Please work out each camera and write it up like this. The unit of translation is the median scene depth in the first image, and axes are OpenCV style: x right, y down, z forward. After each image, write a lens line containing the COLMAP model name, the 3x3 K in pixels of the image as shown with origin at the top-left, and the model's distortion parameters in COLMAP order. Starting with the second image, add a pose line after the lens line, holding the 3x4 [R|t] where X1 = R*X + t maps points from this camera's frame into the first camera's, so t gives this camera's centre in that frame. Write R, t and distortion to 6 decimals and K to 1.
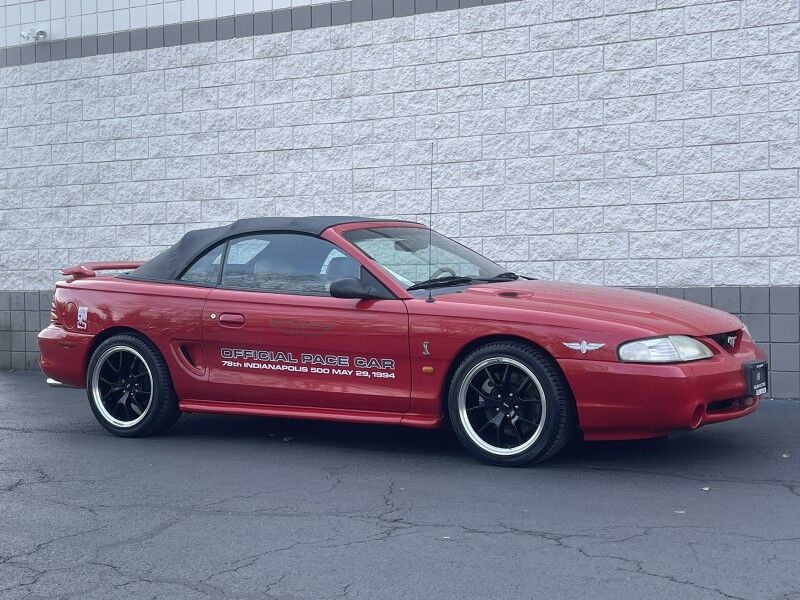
lens RADIAL K [[1222.3, 0, 412.4], [0, 1222.3, 299.4], [0, 0, 1]] dist [0.196092, -0.735029]
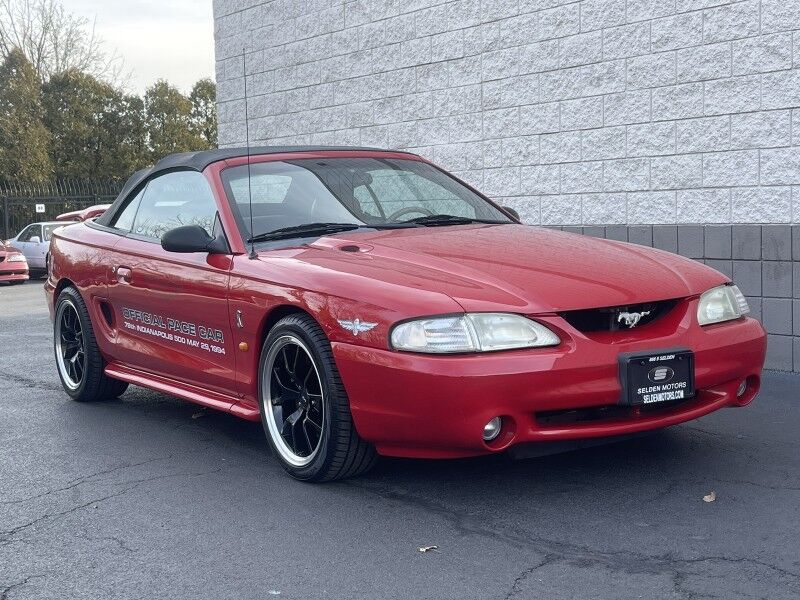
lens RADIAL K [[1222.3, 0, 412.4], [0, 1222.3, 299.4], [0, 0, 1]] dist [0.196092, -0.735029]
pose [[0.899260, 0.019183, -0.436994, 0.306953], [0.009689, 0.997919, 0.063744, -0.014095], [0.437307, -0.061557, 0.897203, 0.242168]]
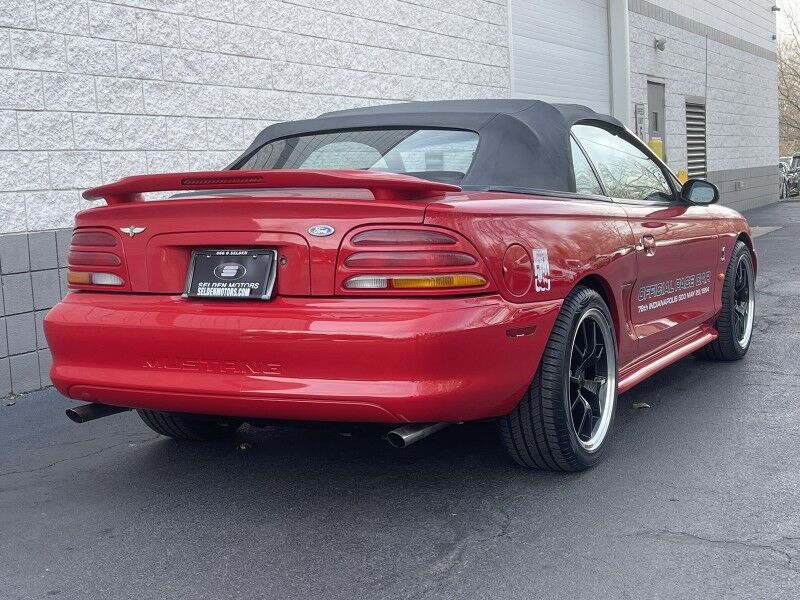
lens RADIAL K [[1222.3, 0, 412.4], [0, 1222.3, 299.4], [0, 0, 1]] dist [0.196092, -0.735029]
pose [[-0.069979, -0.083262, 0.994068, -0.636038], [0.070549, 0.993602, 0.088190, -0.018152], [-0.995051, 0.076302, -0.063657, 0.894105]]
